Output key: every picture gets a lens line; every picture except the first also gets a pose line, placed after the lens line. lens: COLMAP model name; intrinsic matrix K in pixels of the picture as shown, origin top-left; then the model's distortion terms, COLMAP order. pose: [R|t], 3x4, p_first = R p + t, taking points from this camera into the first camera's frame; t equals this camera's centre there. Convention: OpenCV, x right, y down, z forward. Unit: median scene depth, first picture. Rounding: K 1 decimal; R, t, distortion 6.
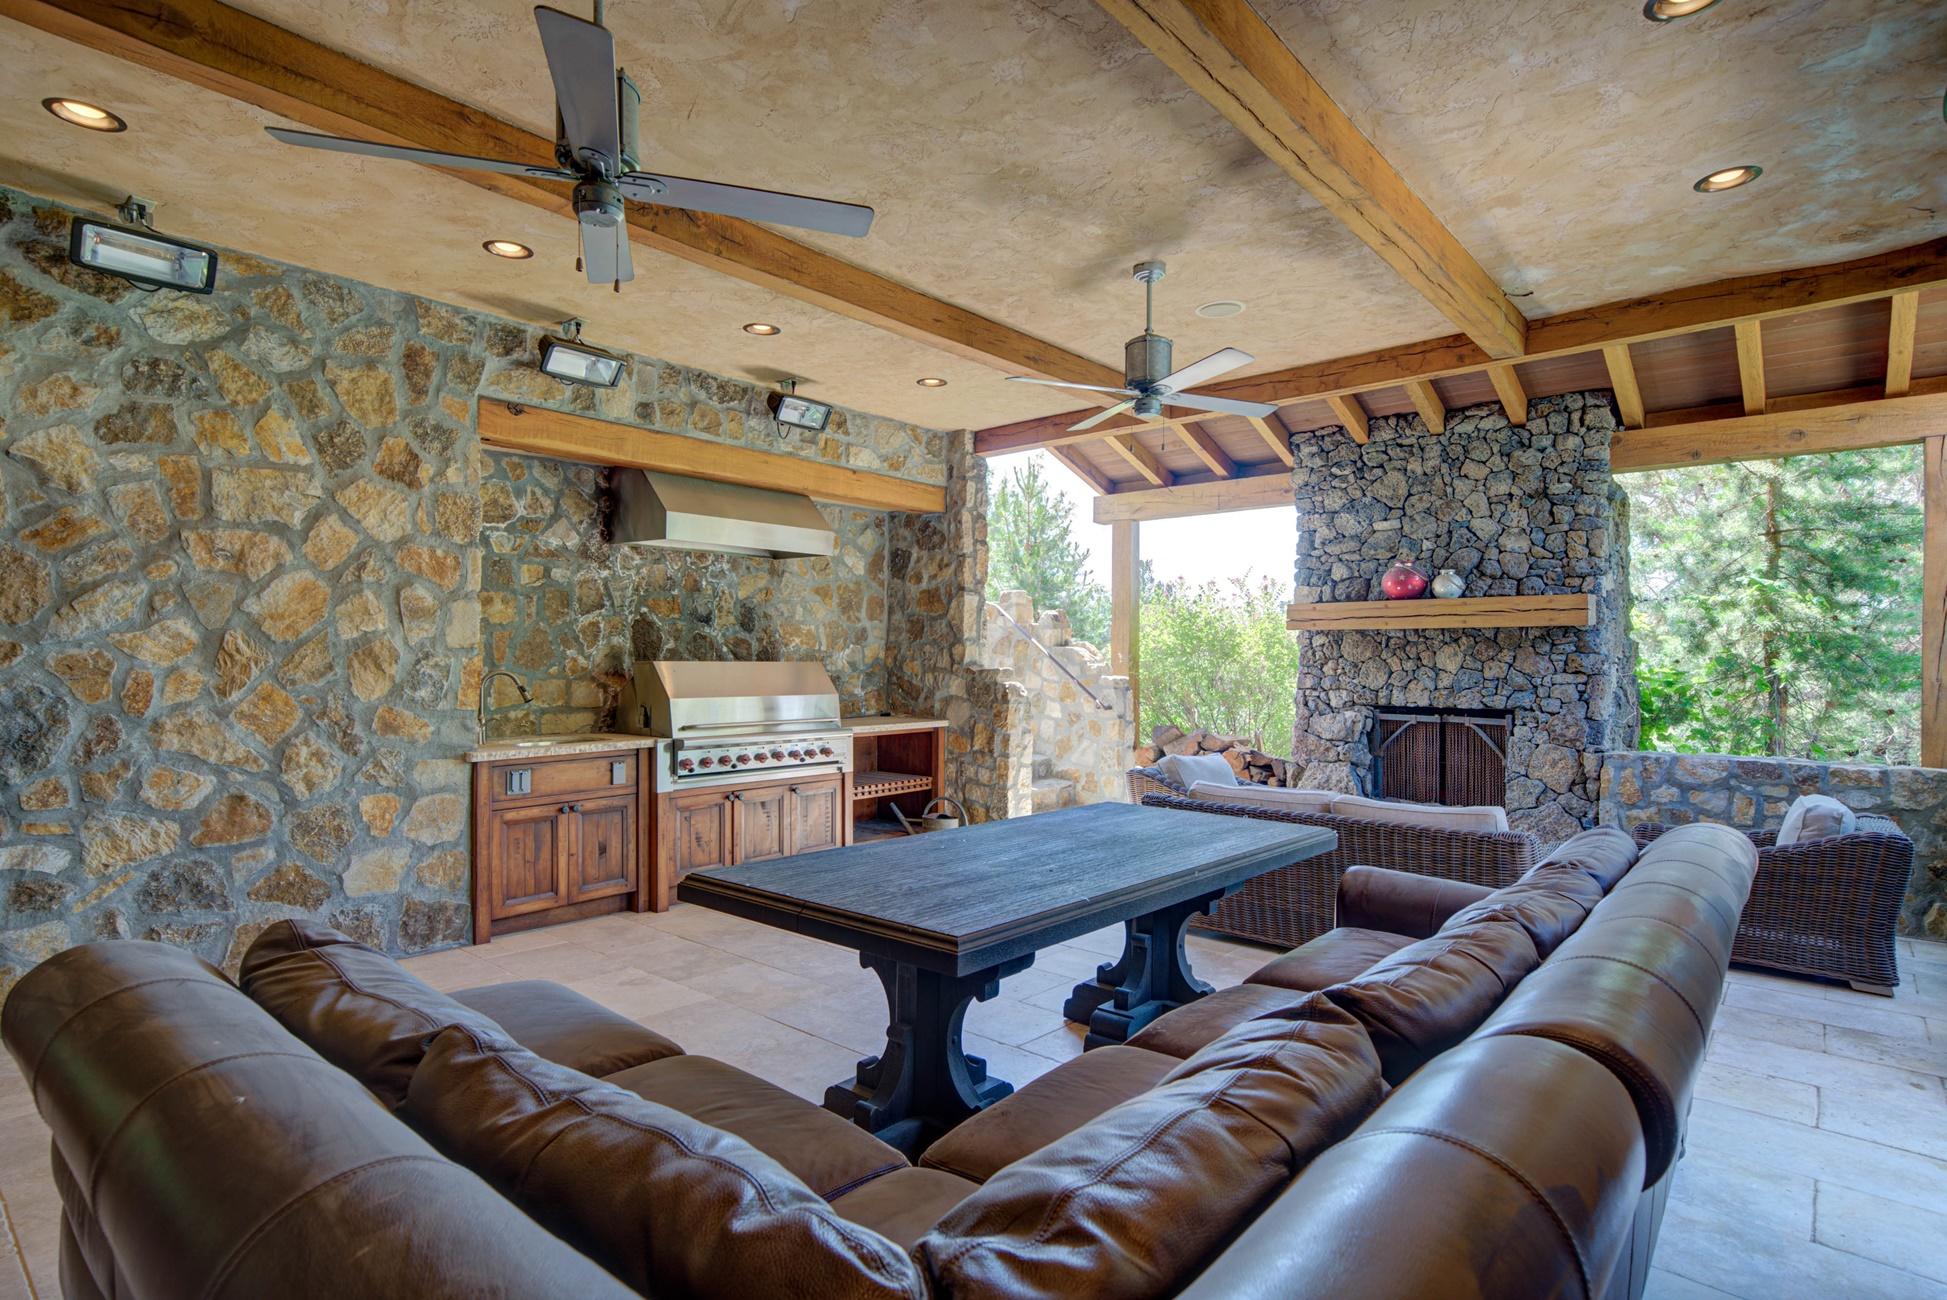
lens RADIAL K [[996.2, 0, 998.3], [0, 996.2, 651.3], [0, 0, 1]] dist [0.012404, -0.000161]
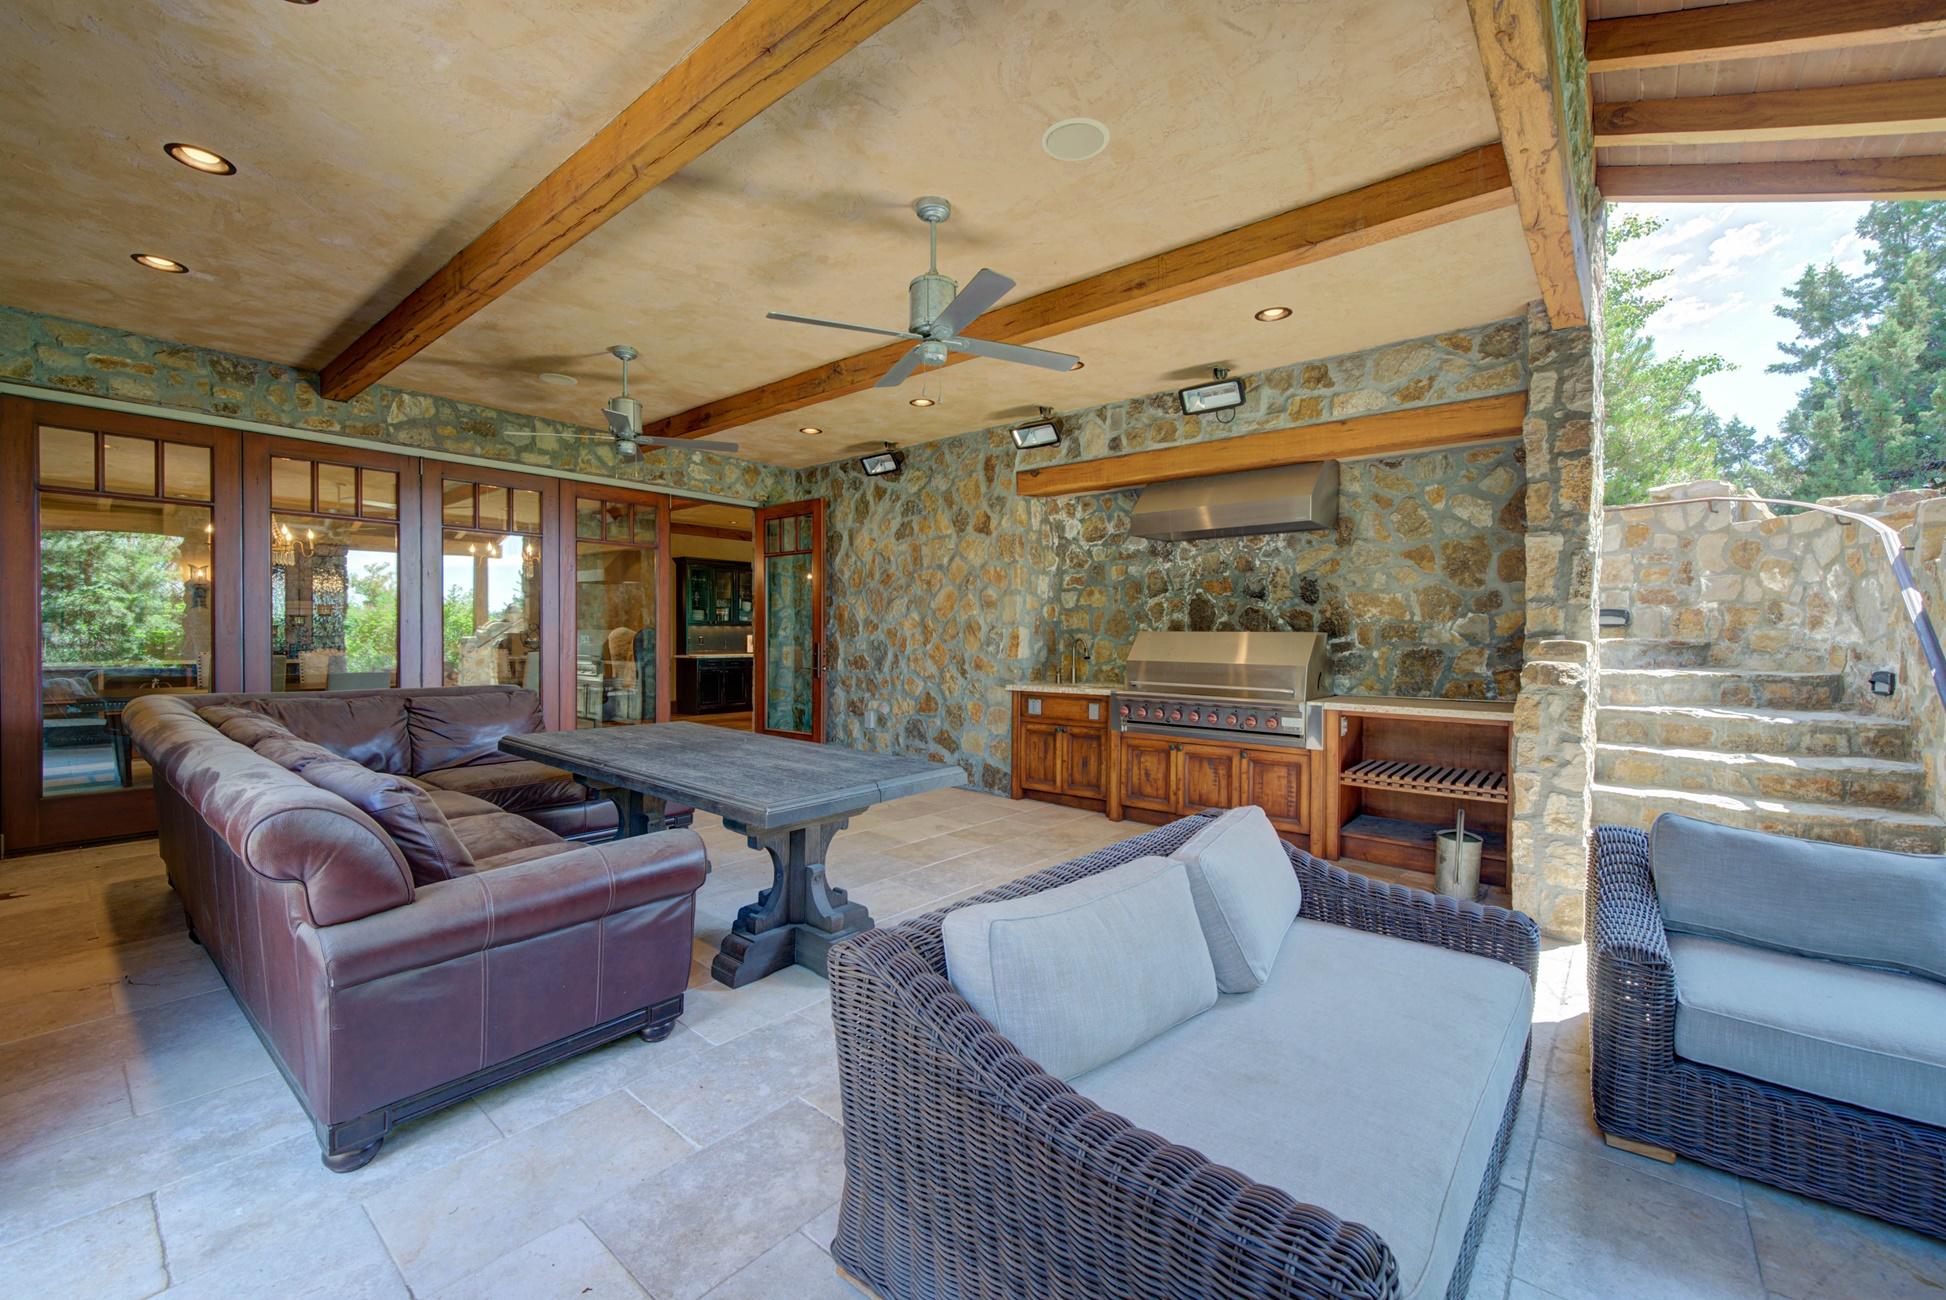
lens RADIAL K [[785.2, 0, 958.2], [0, 785.2, 641.5], [0, 0, 1]] dist [-0.001911, 0.000090]
pose [[-0.006092, 0.002136, -0.999979, 0.683974], [-0.001511, 0.999997, 0.002145, 0.021743], [0.999980, 0.001524, -0.006089, 0.782364]]
